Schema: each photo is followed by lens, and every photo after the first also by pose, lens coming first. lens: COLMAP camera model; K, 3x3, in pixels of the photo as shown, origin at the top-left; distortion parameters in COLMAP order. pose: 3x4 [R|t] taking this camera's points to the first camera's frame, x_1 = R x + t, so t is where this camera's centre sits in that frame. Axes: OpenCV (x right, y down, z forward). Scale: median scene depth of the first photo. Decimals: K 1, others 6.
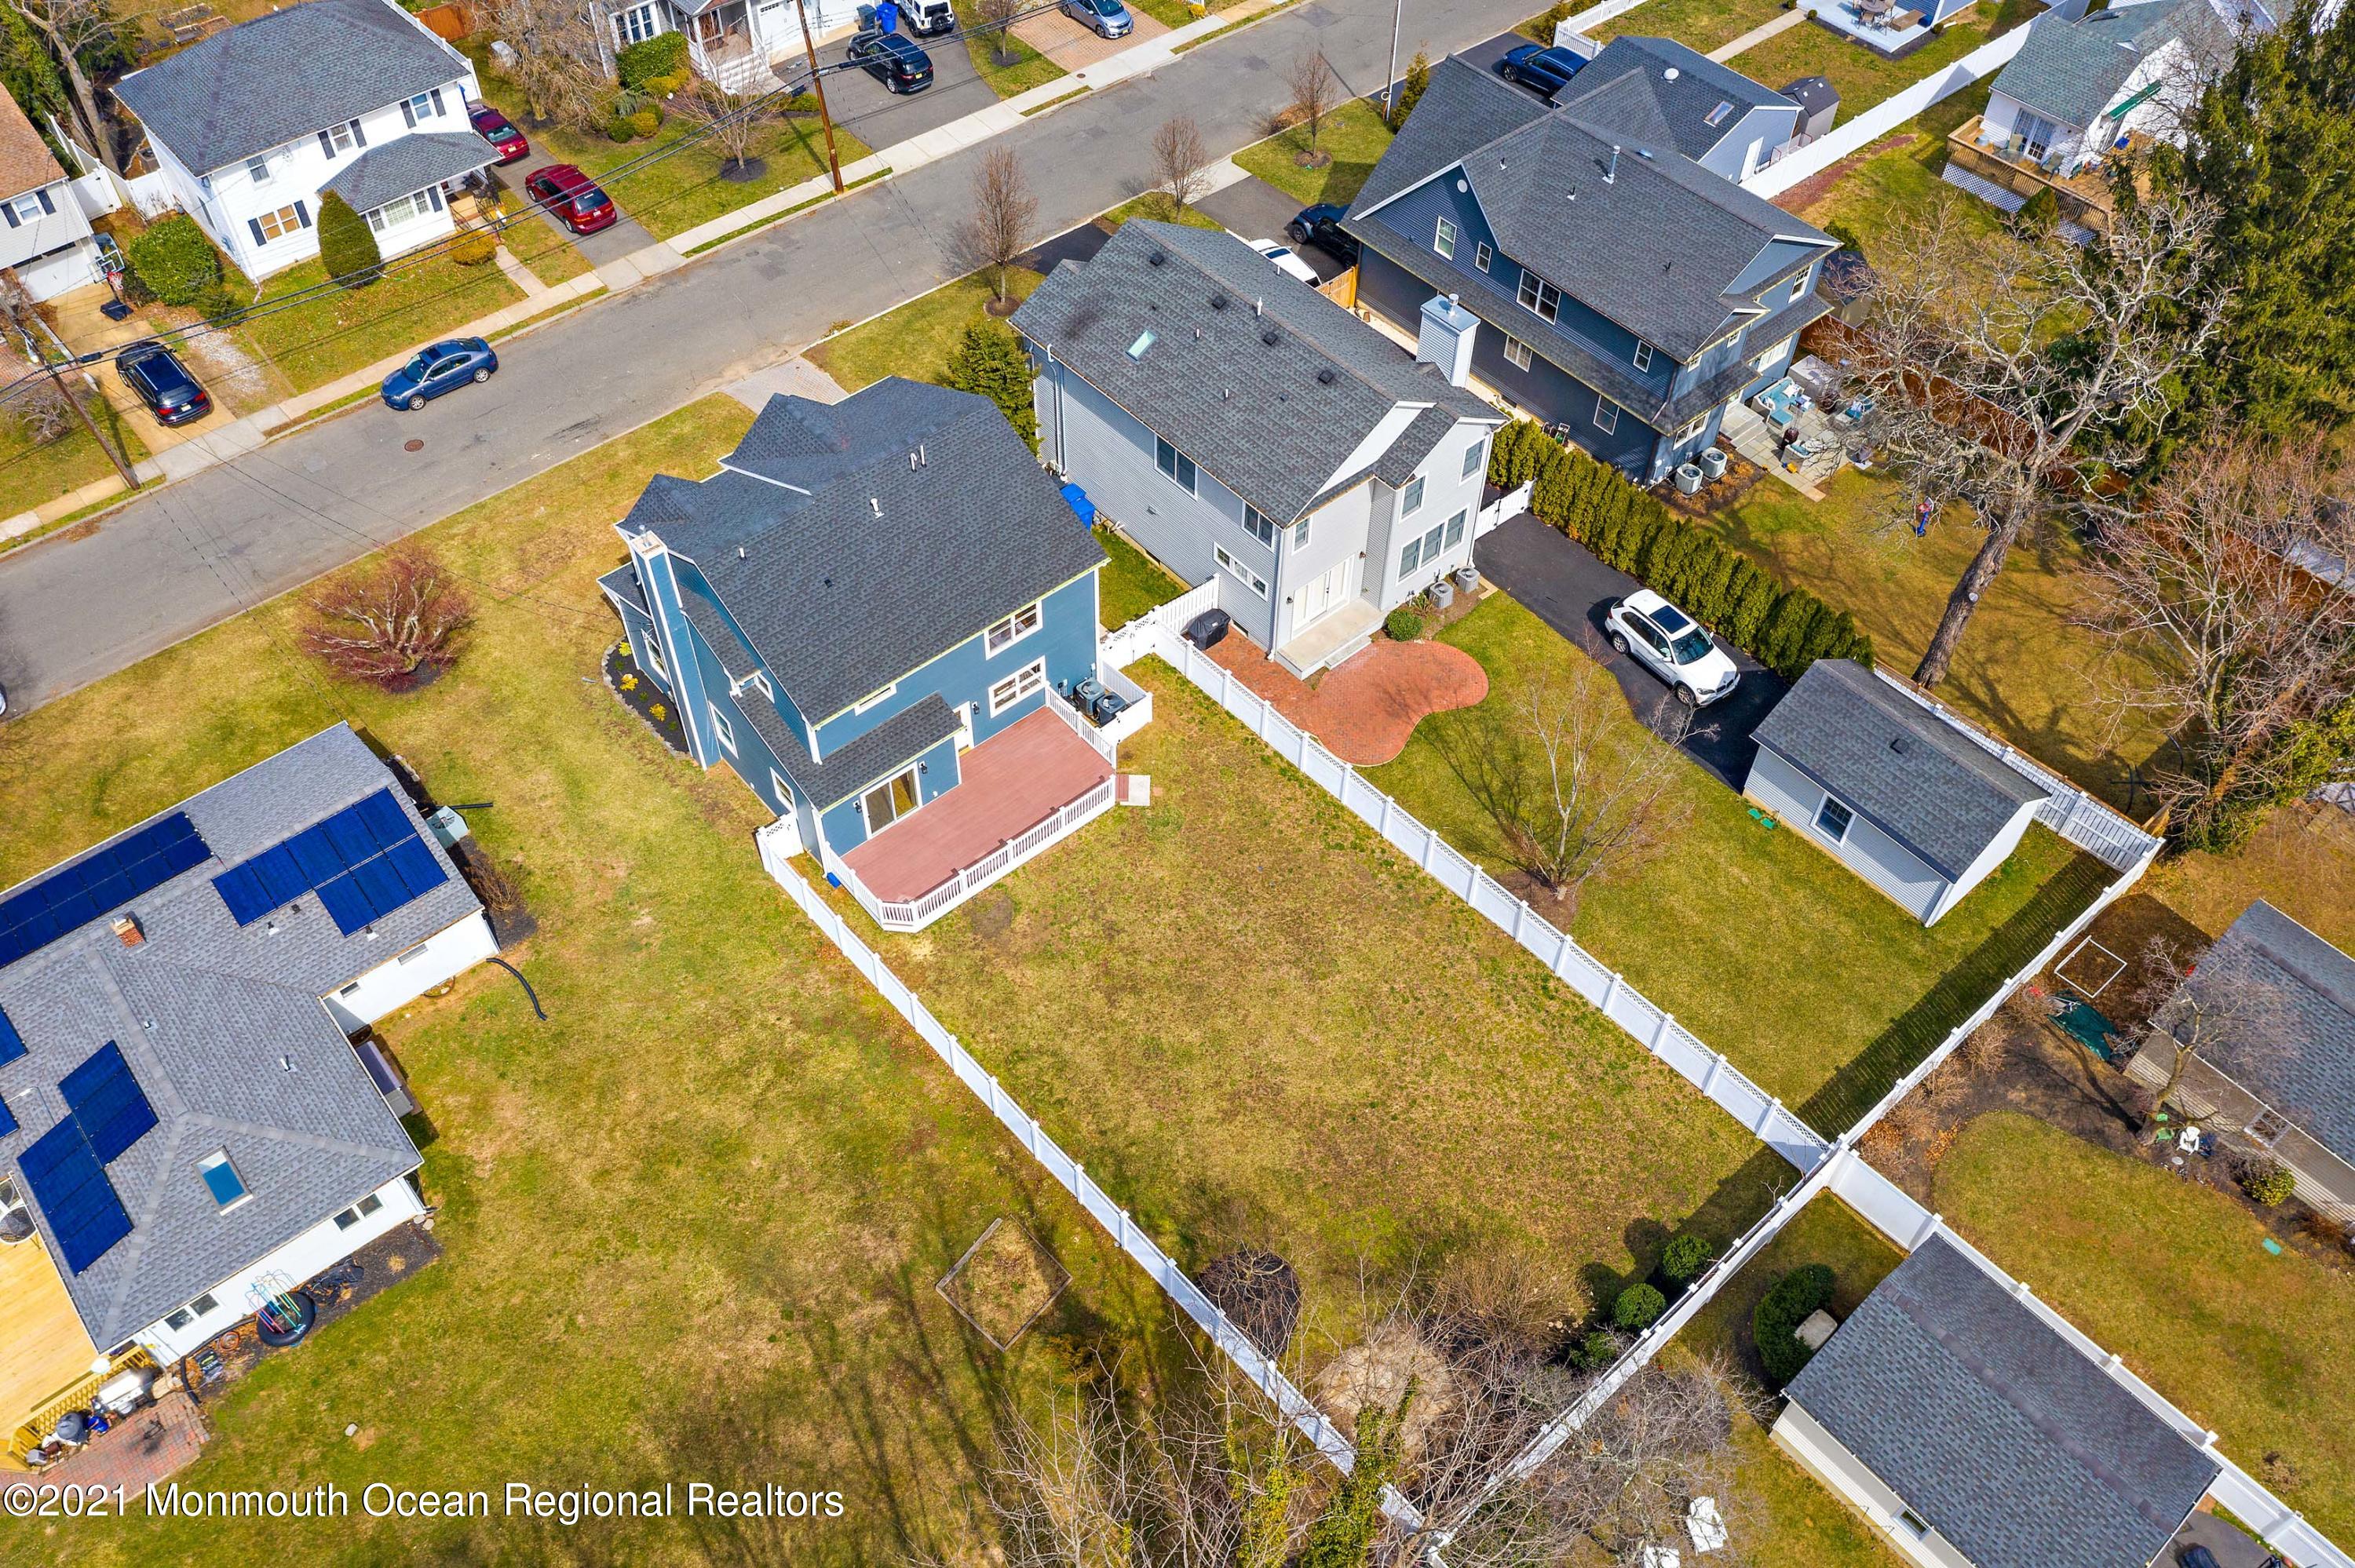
lens RADIAL K [[1860.7, 0, 1174.2], [0, 1860.7, 777.0], [0, 0, 1]] dist [-0.016396, 0.000557]
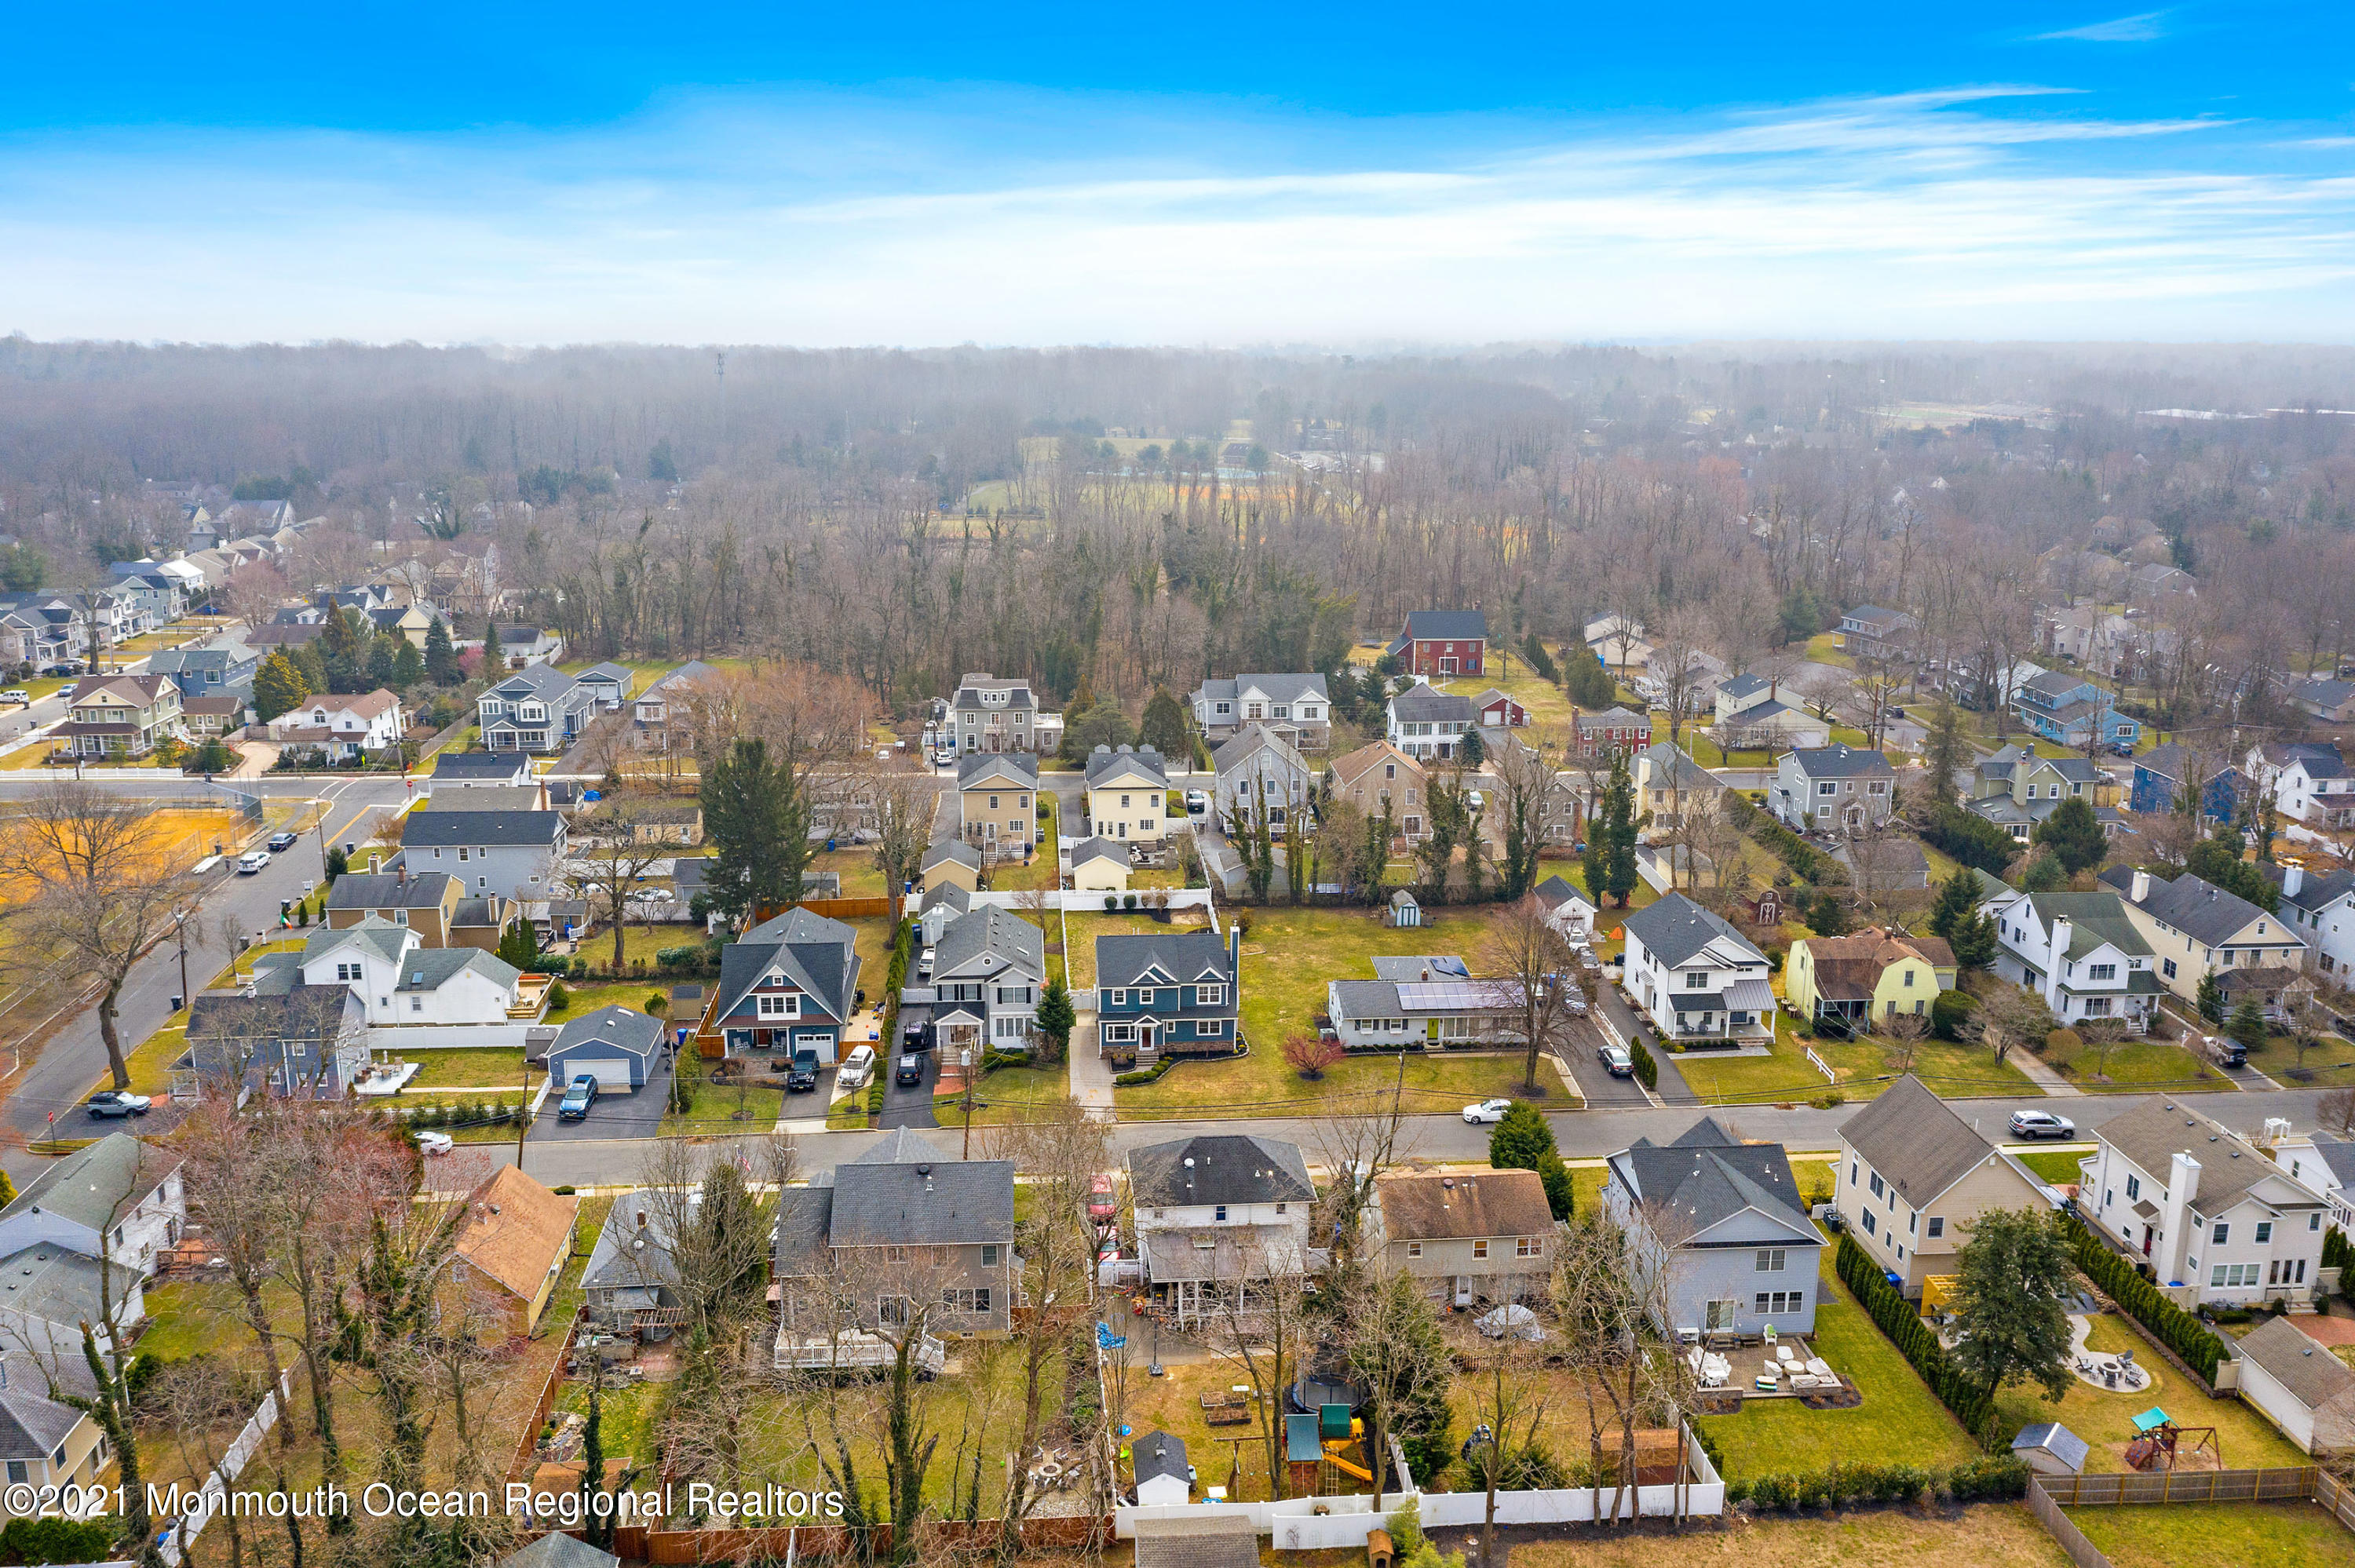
lens RADIAL K [[1921.0, 0, 1179.6], [0, 1921.0, 790.2], [0, 0, 1]] dist [-0.008997, -0.002477]
pose [[-0.802439, -0.162604, 0.574153, -1.712109], [0.445699, 0.476462, 0.757849, -2.296329], [-0.396791, 0.864028, -0.309860, 1.571915]]
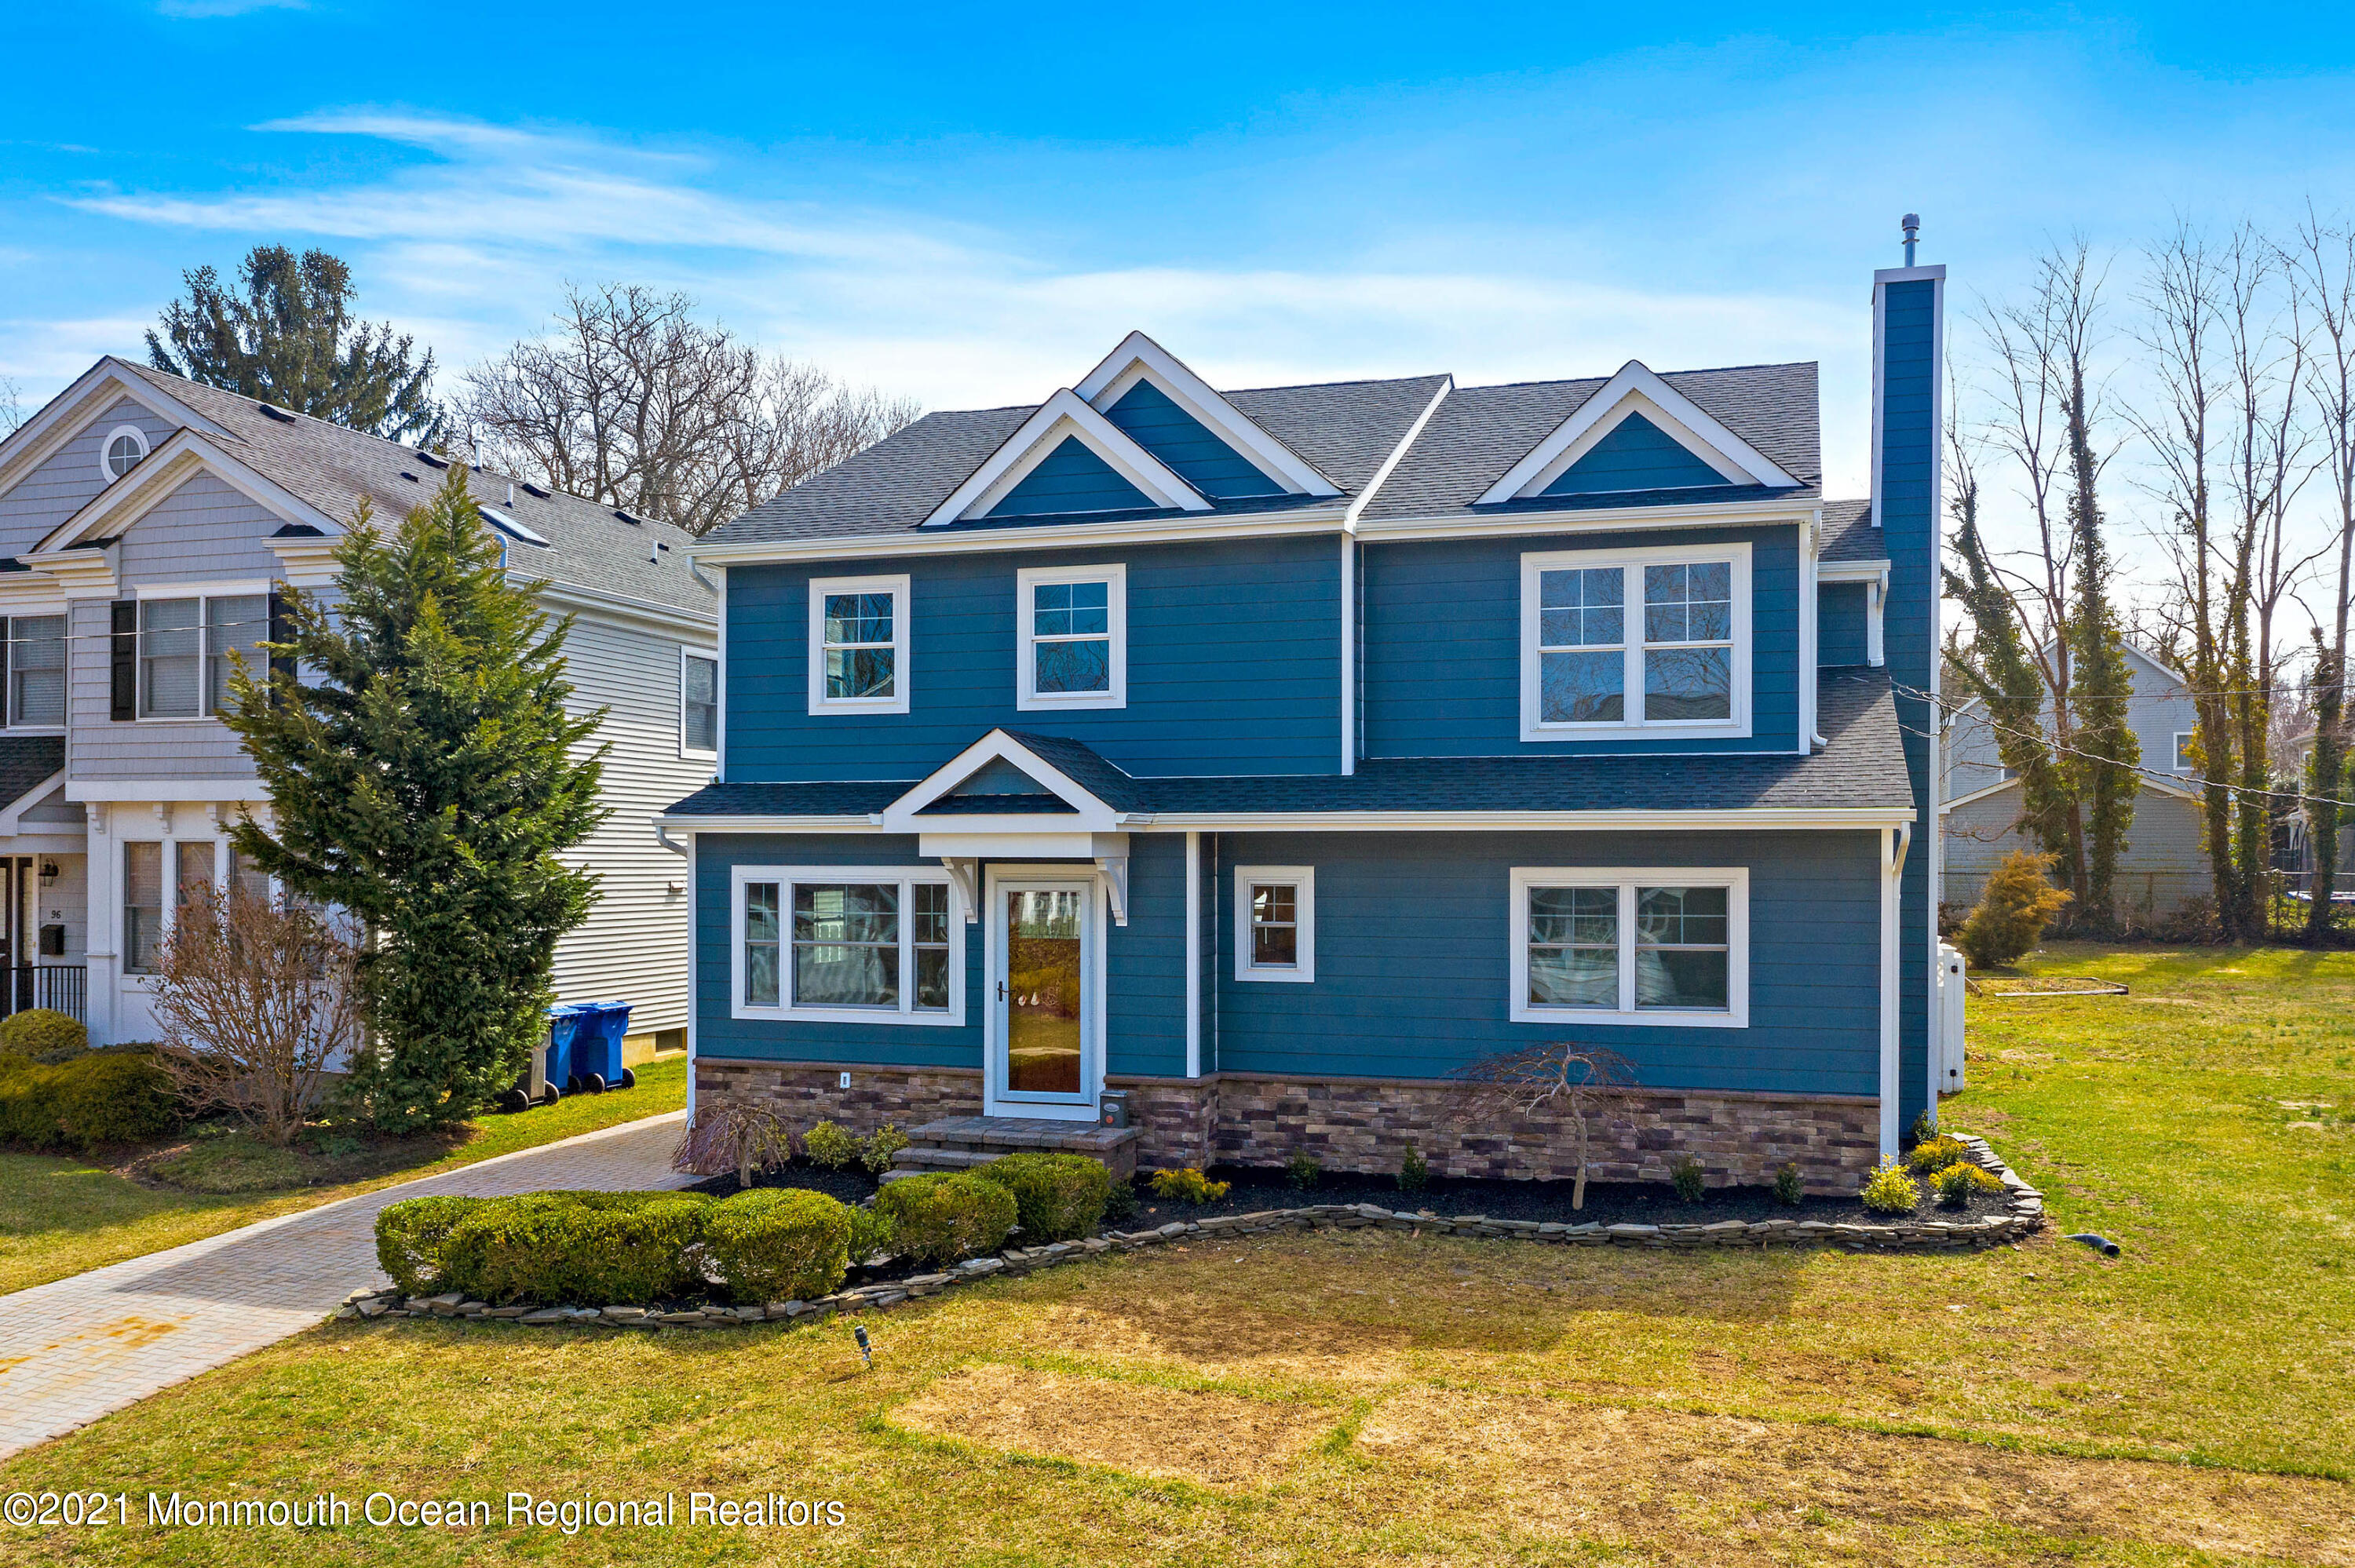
lens RADIAL K [[1919.6, 0, 1166.6], [0, 1919.6, 853.1], [0, 0, 1]] dist [-0.014406, -0.006105]
pose [[-0.515550, -0.013499, 0.856753, -0.474033], [0.649305, 0.646283, 0.400901, -0.266873], [-0.559117, 0.762979, -0.324426, 1.132507]]
